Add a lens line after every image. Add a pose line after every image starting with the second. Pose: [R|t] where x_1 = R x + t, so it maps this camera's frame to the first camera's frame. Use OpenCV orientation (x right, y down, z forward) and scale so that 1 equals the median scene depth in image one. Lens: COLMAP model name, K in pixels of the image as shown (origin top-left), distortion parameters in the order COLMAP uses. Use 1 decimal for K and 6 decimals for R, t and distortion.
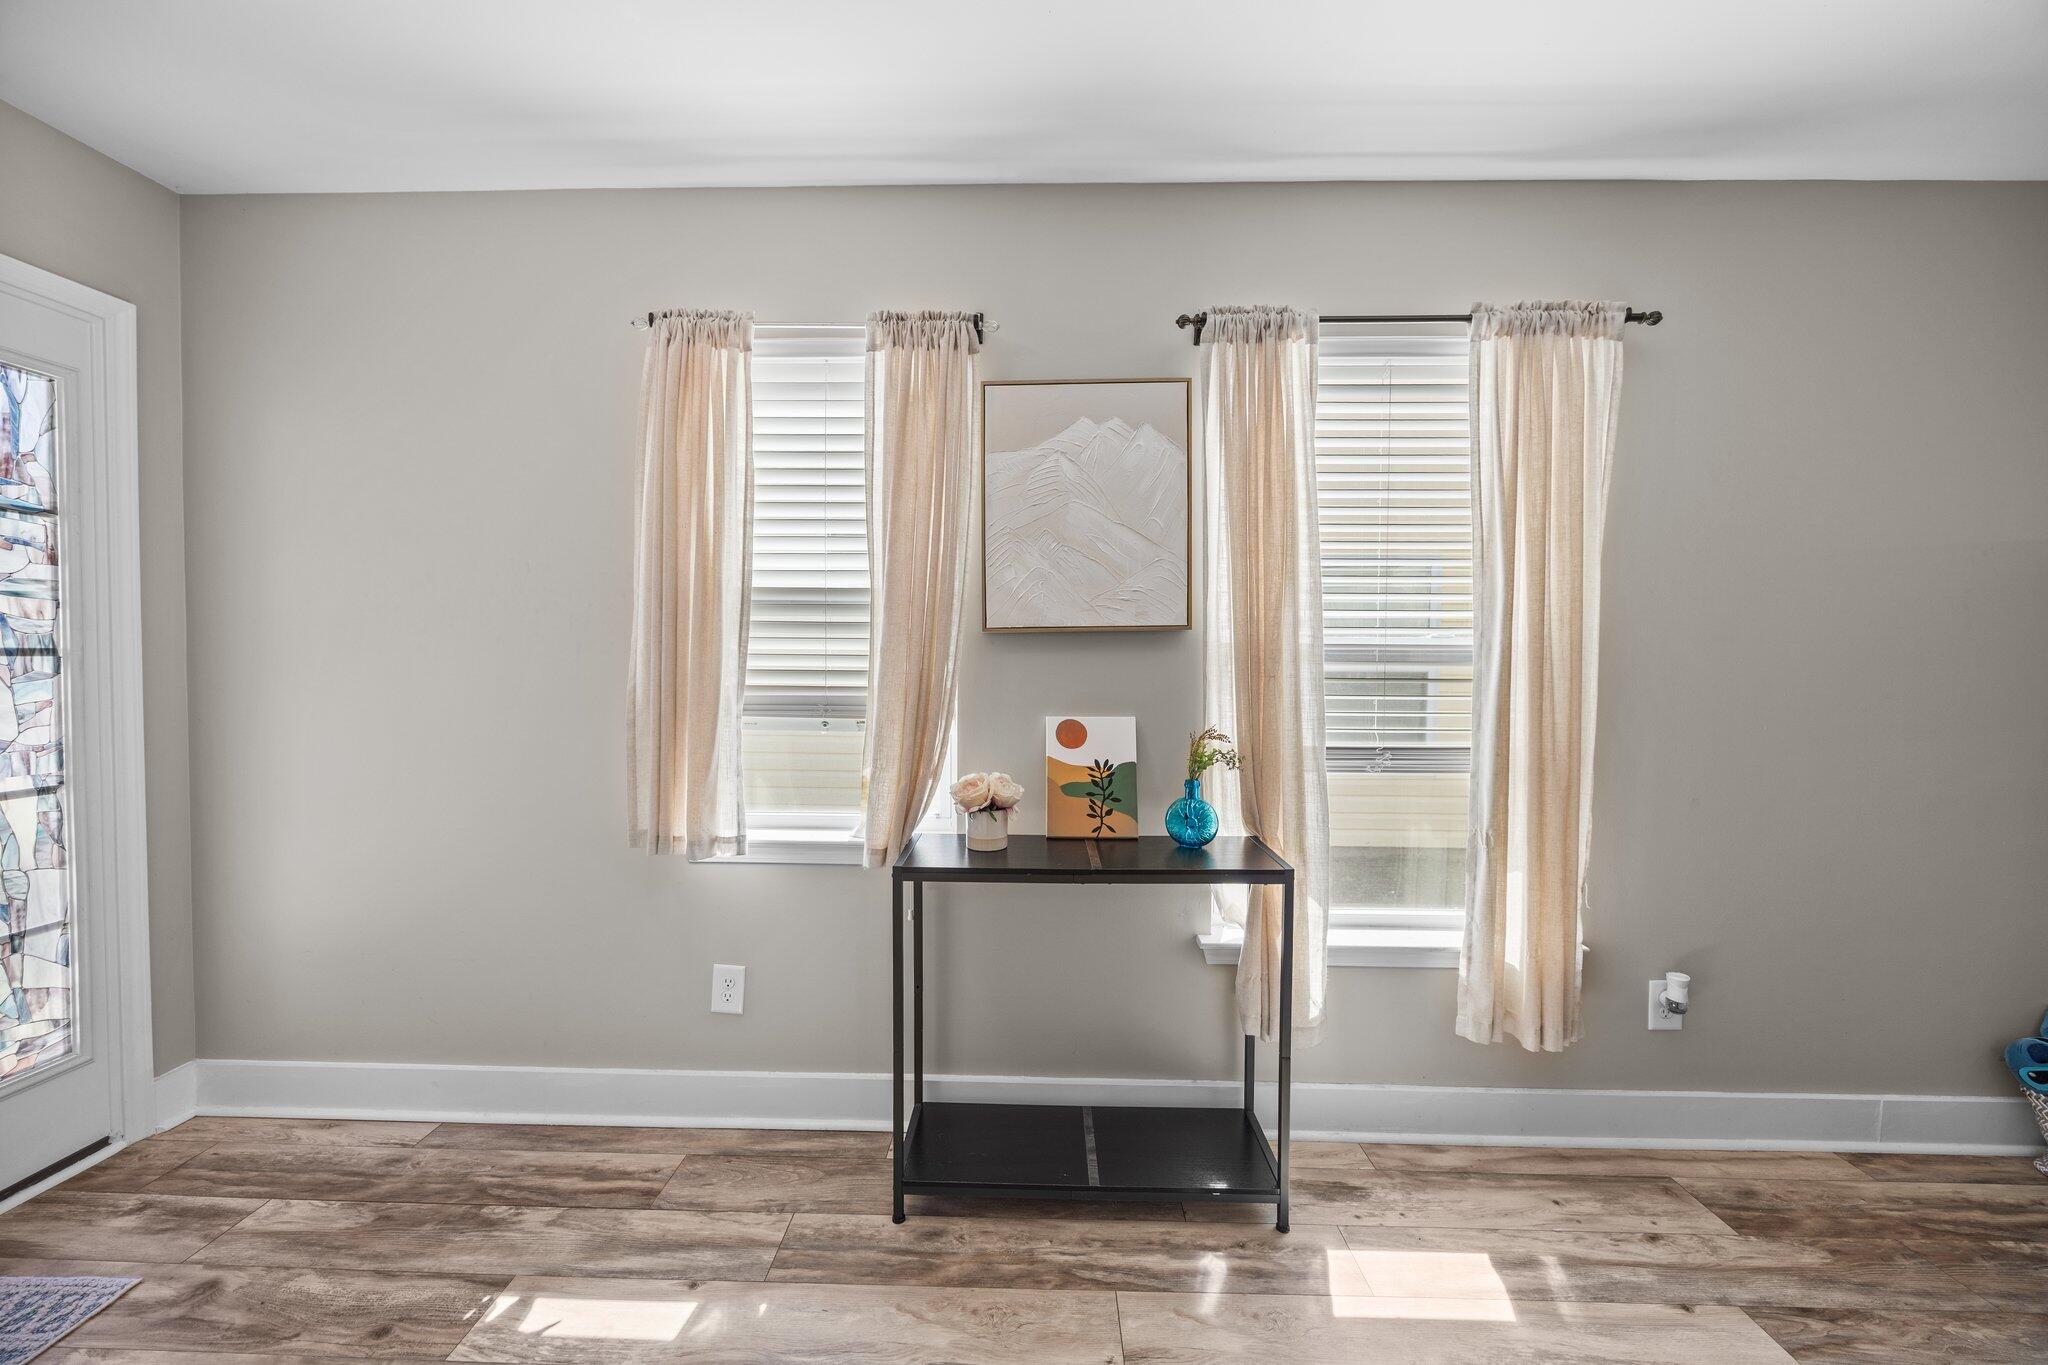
lens RADIAL K [[777.2, 0, 1024.0], [0, 777.2, 682.5], [0, 0, 1]] dist [-0.000024, -0.000123]
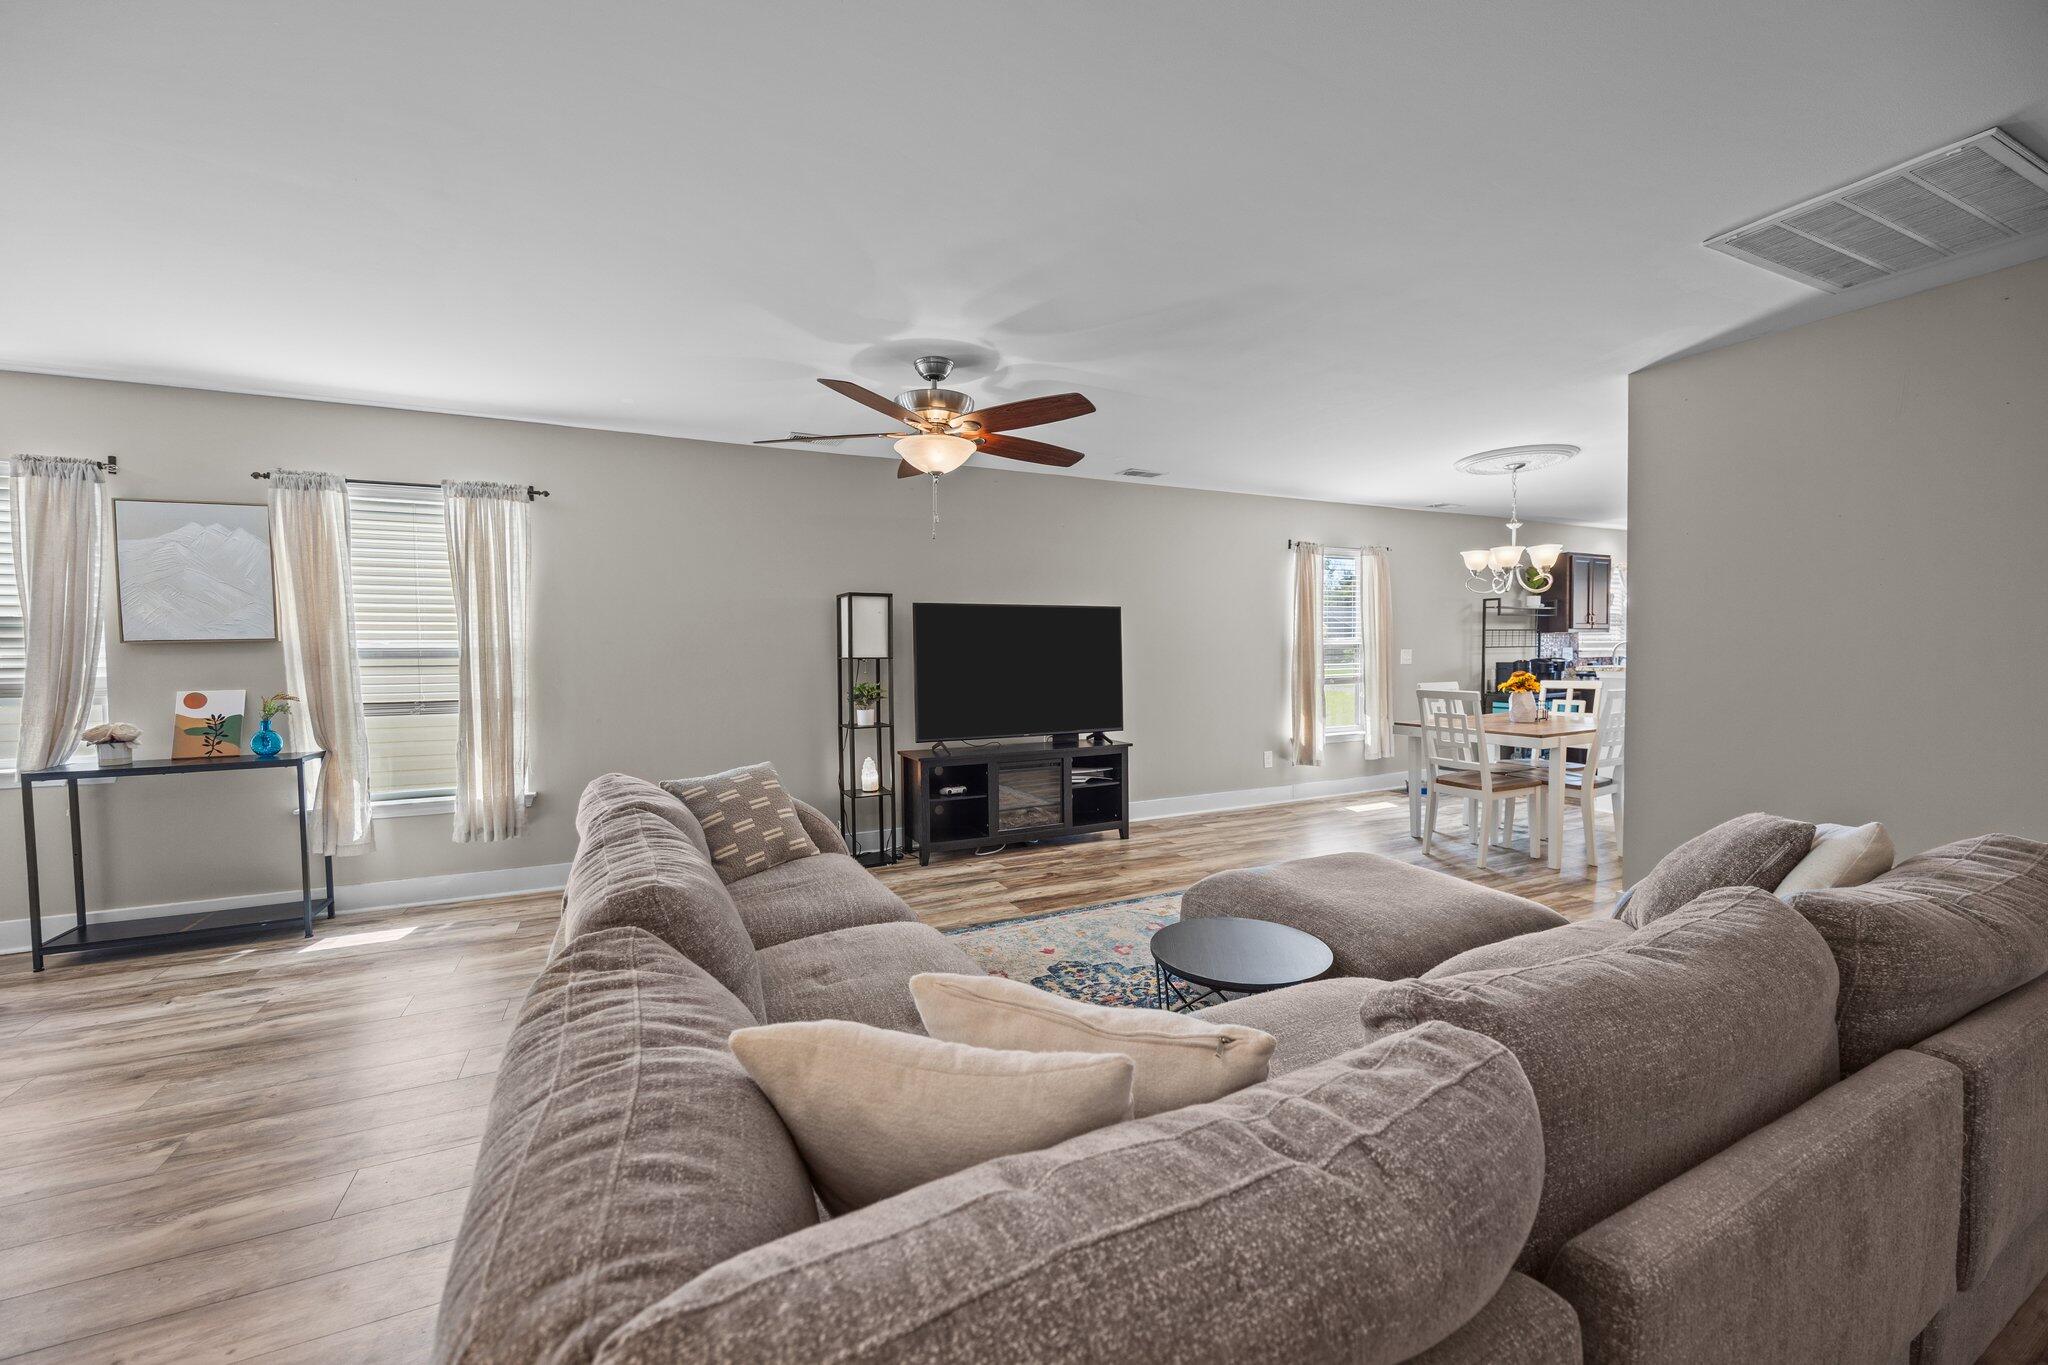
lens RADIAL K [[792.4, 0, 1020.2], [0, 792.4, 680.3], [0, 0, 1]] dist [-0.002054, -0.000346]
pose [[0.891078, -0.031226, 0.452775, 0.959188], [0.029573, 0.999505, 0.010732, 0.058665], [-0.452886, 0.003827, 0.891560, -1.507213]]
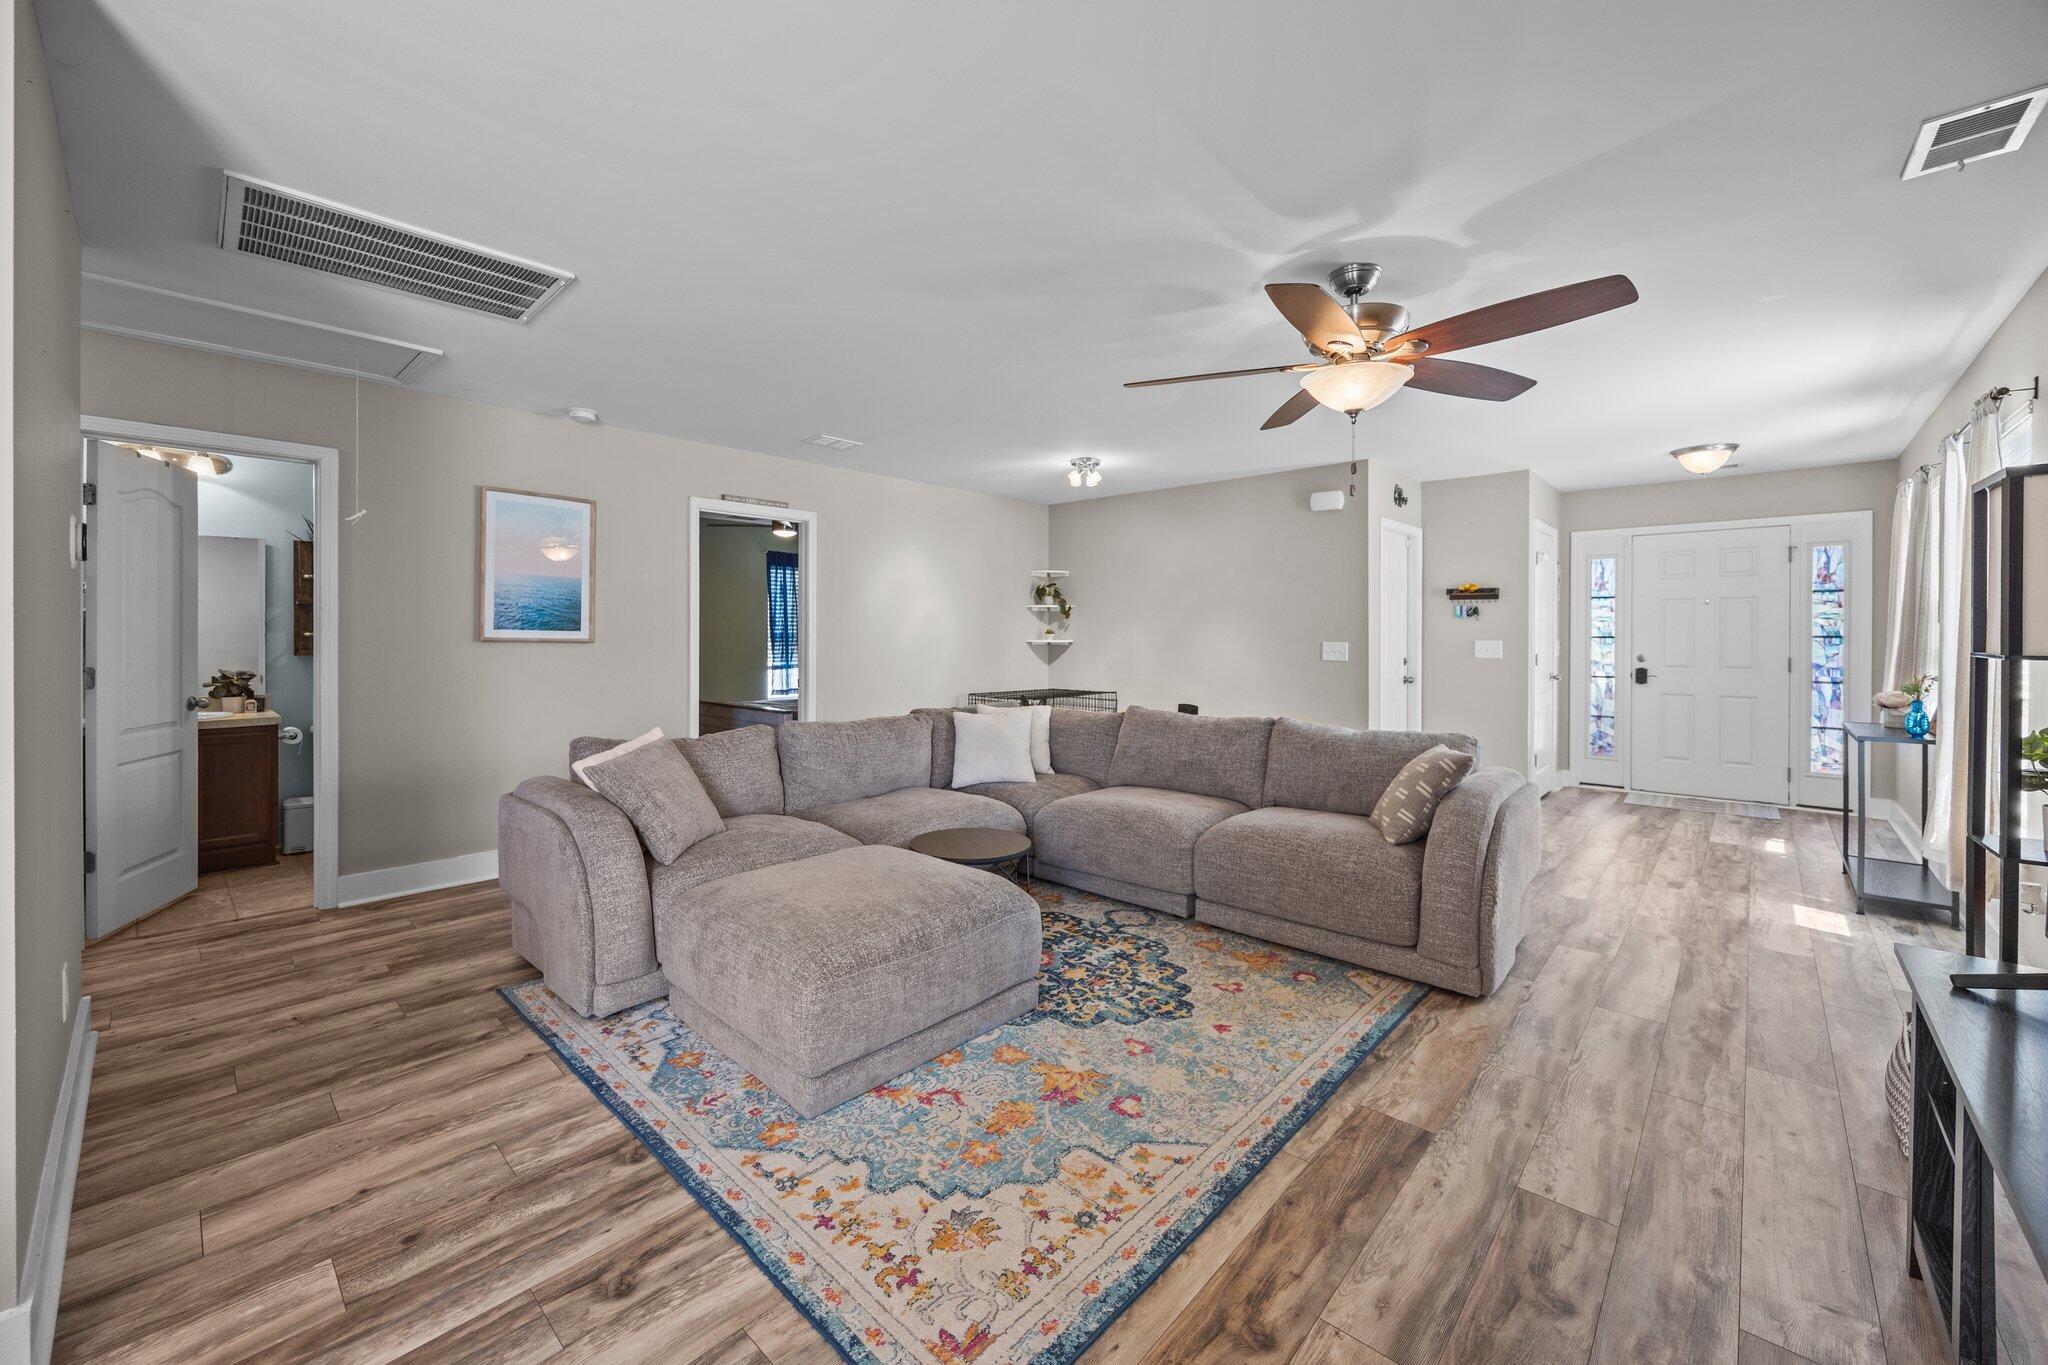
lens RADIAL K [[799.0, 0, 1022.8], [0, 799.0, 637.2], [0, 0, 1]] dist [-0.000247, -0.000042]
pose [[-0.659440, -0.006069, -0.751733, 3.026965], [-0.028801, 0.999437, 0.017196, 0.000934], [0.751205, 0.032991, -0.659244, 0.637399]]
